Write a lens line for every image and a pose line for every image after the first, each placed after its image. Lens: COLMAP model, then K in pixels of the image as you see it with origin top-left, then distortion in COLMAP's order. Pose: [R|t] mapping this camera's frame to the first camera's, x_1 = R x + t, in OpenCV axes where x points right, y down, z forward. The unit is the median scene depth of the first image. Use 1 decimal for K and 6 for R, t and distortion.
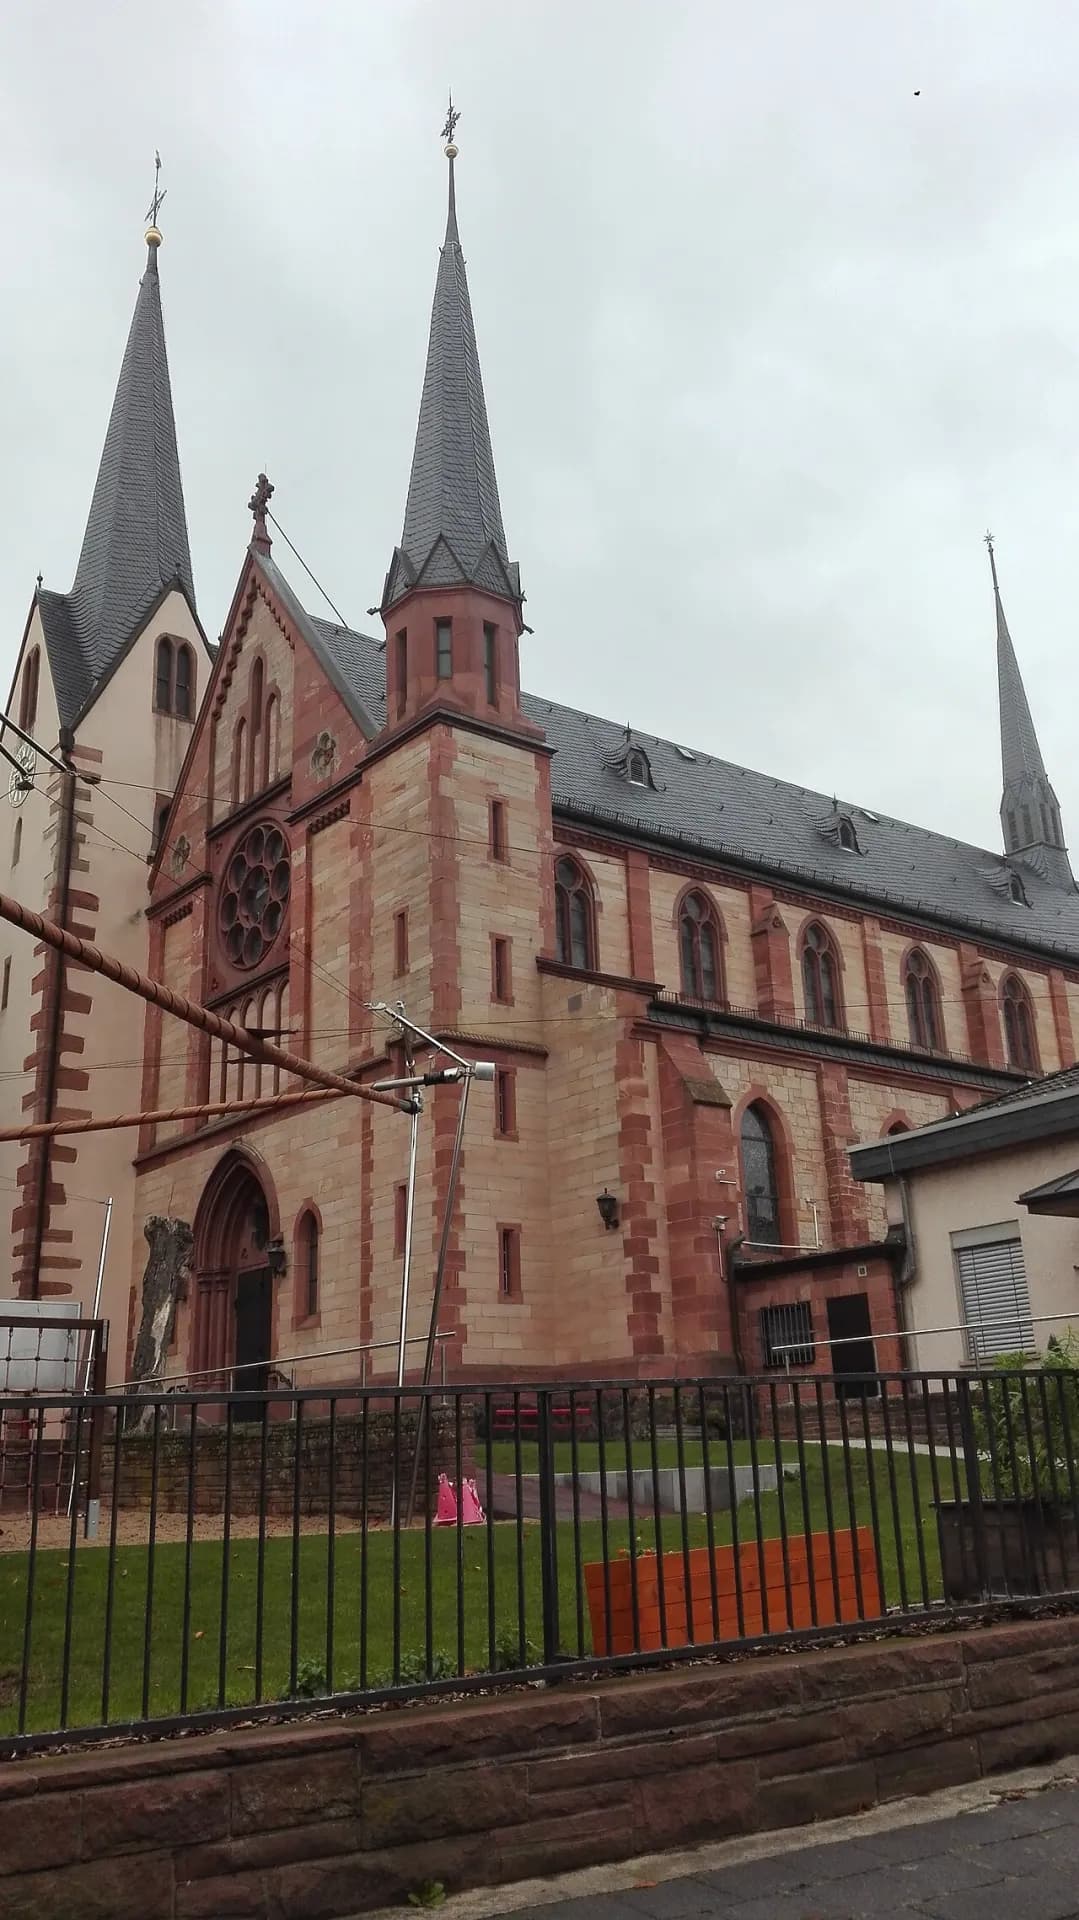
lens RADIAL K [[1558.9, 0, 539.5], [0, 1558.9, 960.0], [0, 0, 1]] dist [0.033200, -0.001266]
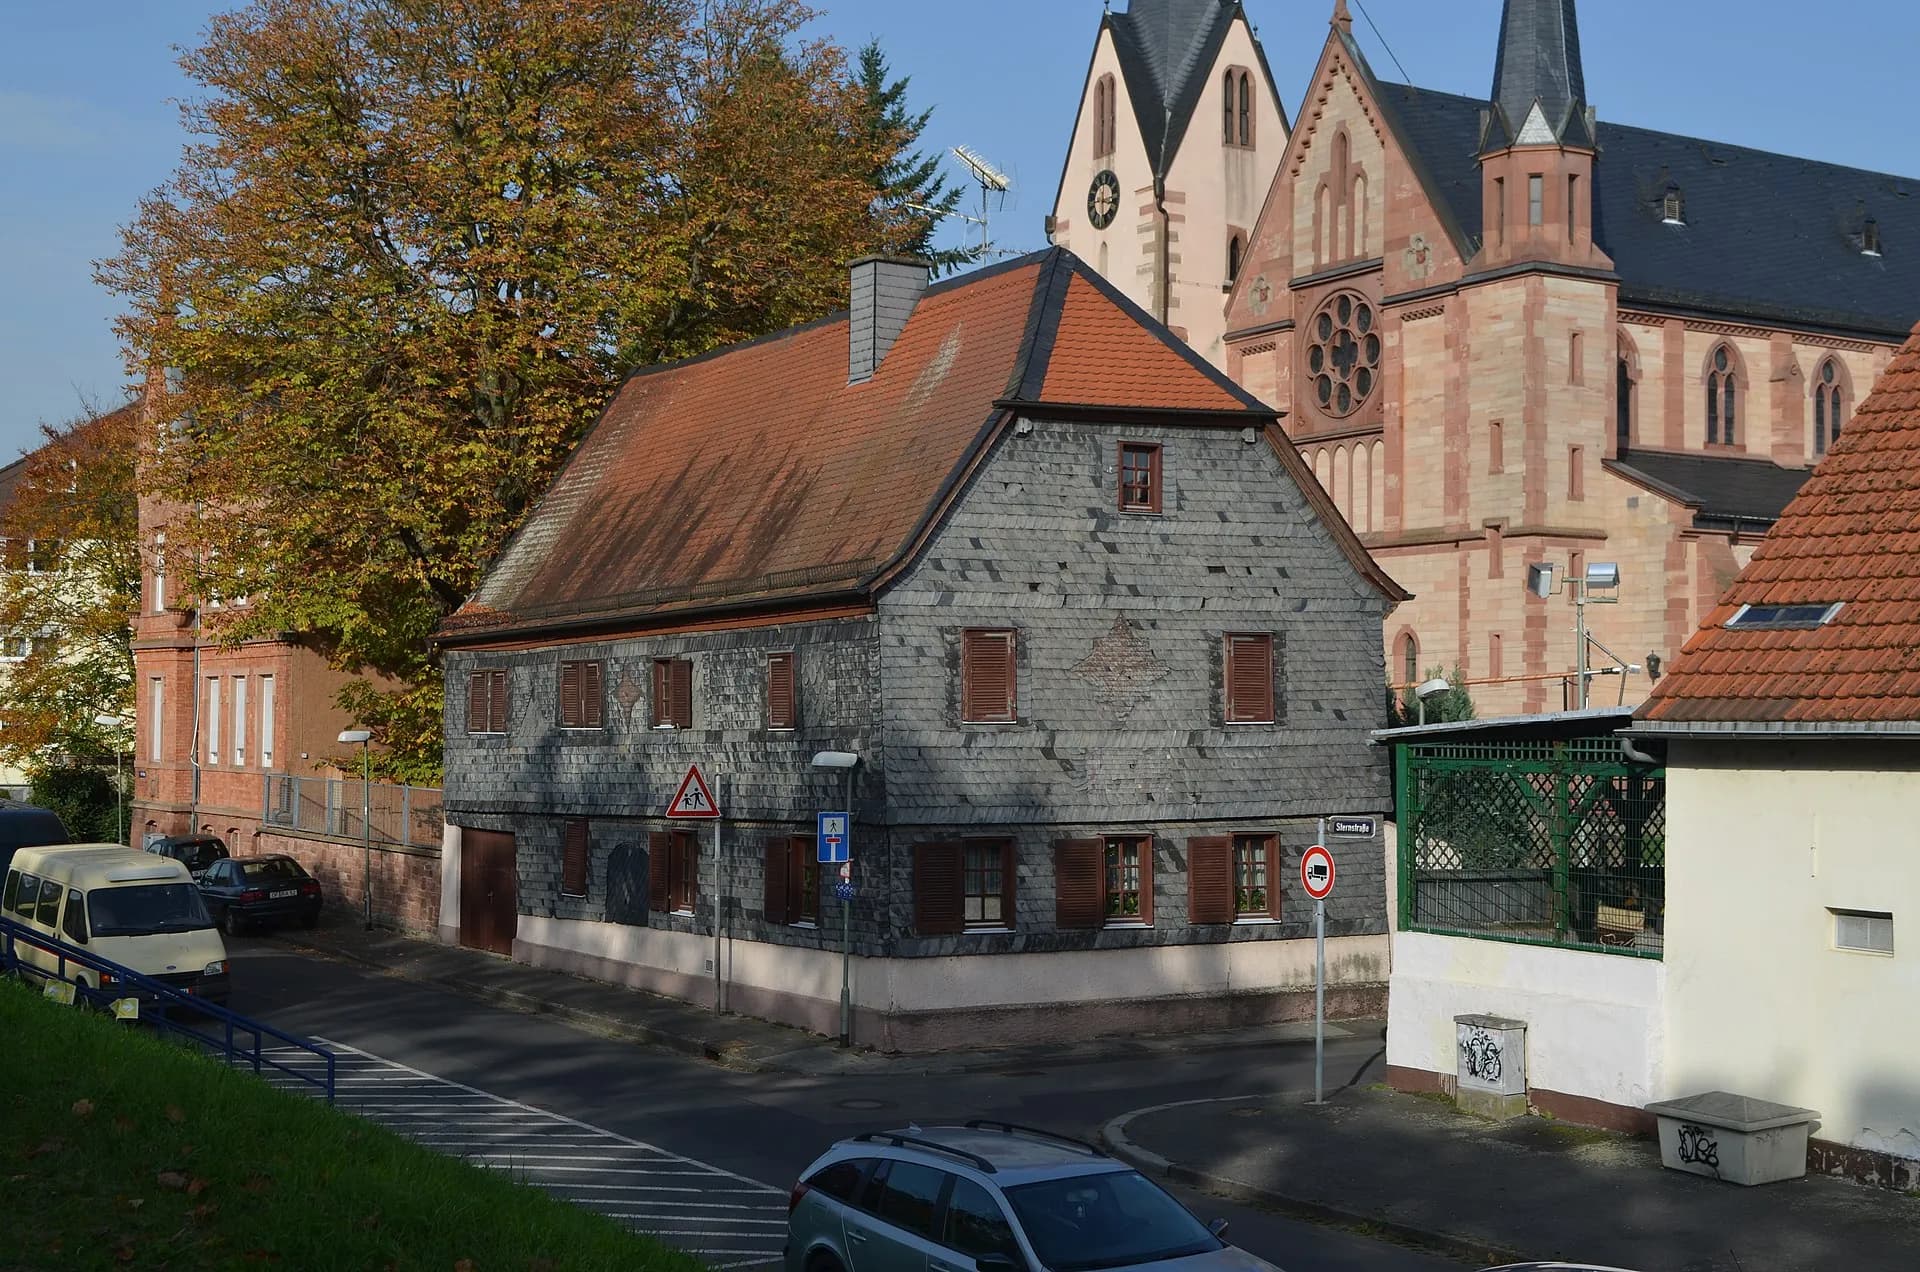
lens RADIAL K [[2425.0, 0, 963.0], [0, 2425.0, 573.4], [0, 0, 1]] dist [-0.021407, -0.013960]
pose [[0.986789, 0.039927, -0.157011, -0.175162], [0.002187, 0.965785, 0.259337, -0.368170], [0.161993, -0.256254, 0.952939, -0.868409]]
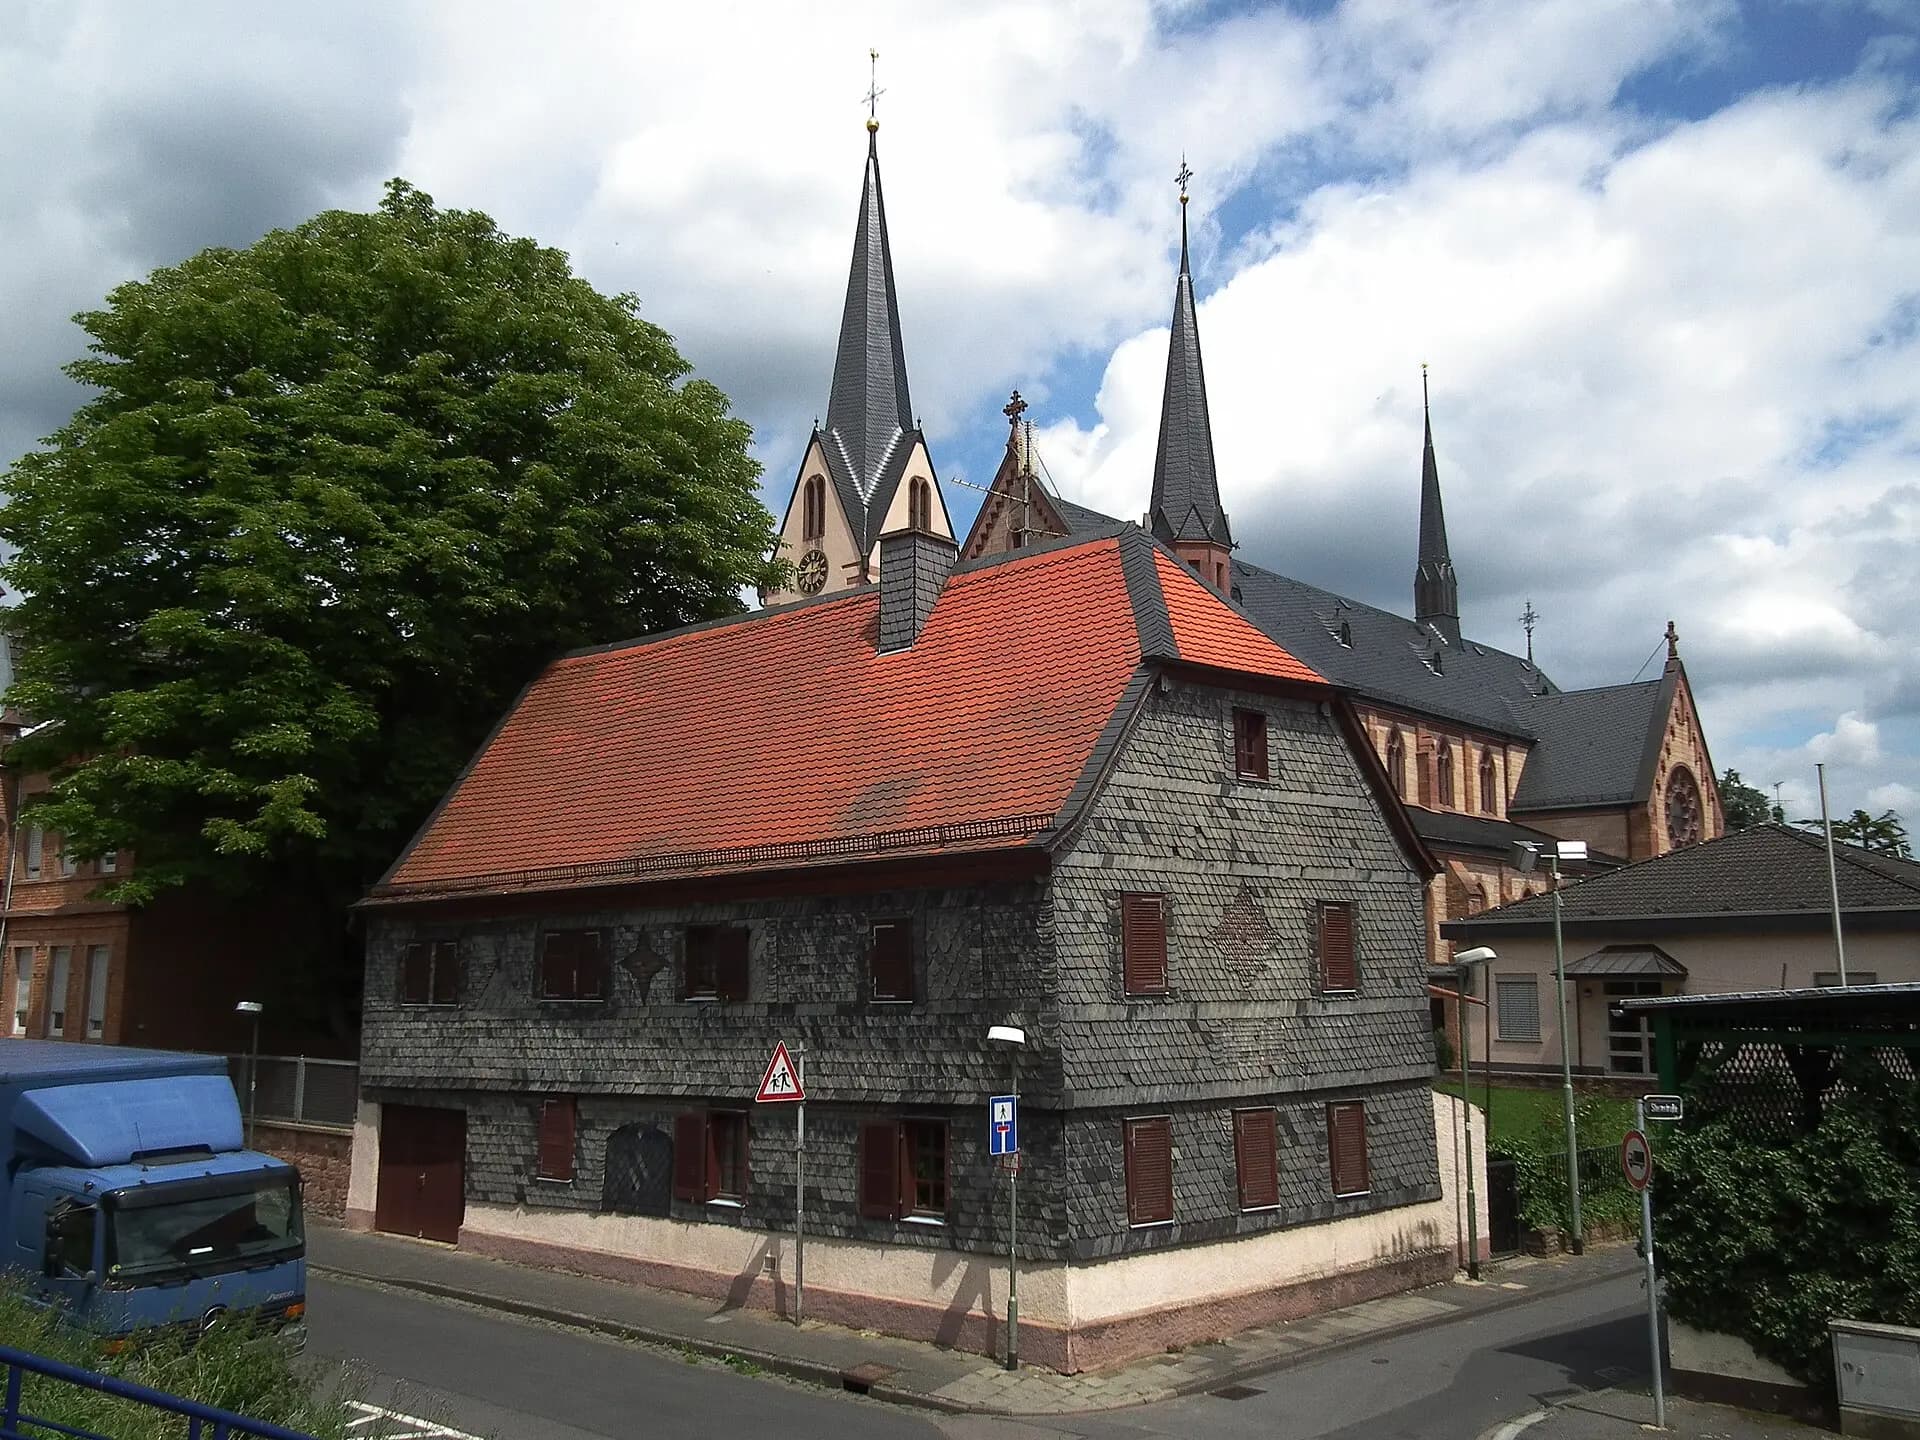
lens RADIAL K [[1579.9, 0, 958.8], [0, 1579.9, 733.3], [0, 0, 1]] dist [0.032336, -0.003371]
pose [[0.988786, 0.065308, 0.134304, -0.454827], [-0.086120, 0.984072, 0.155519, -0.248755], [-0.122008, -0.165341, 0.978660, -0.534435]]
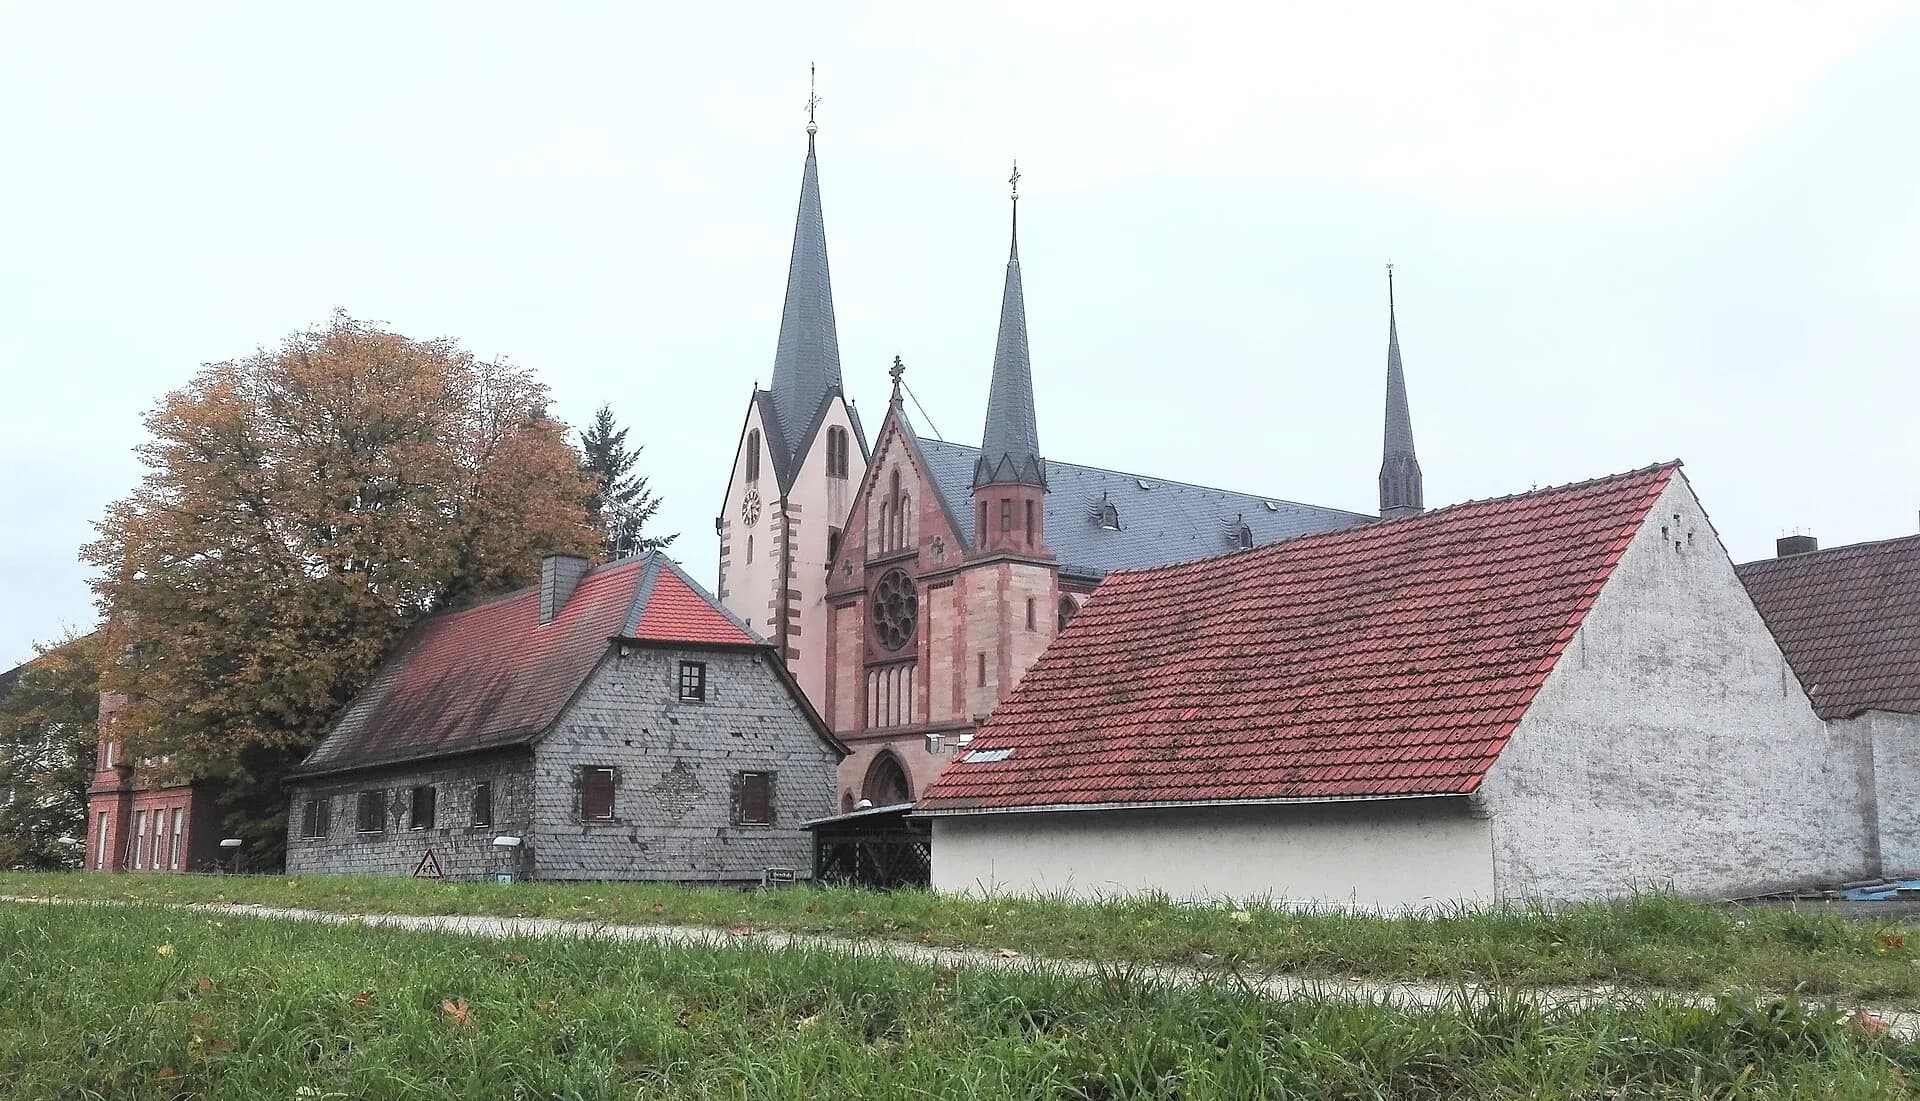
lens RADIAL K [[1794.5, 0, 809.8], [0, 1794.5, 515.8], [0, 0, 1]] dist [0.089094, -0.004300]
pose [[0.992375, 0.034351, -0.118369, -0.034165], [-0.019584, 0.992123, 0.123725, -0.426242], [0.121687, -0.120464, 0.985231, -1.140297]]
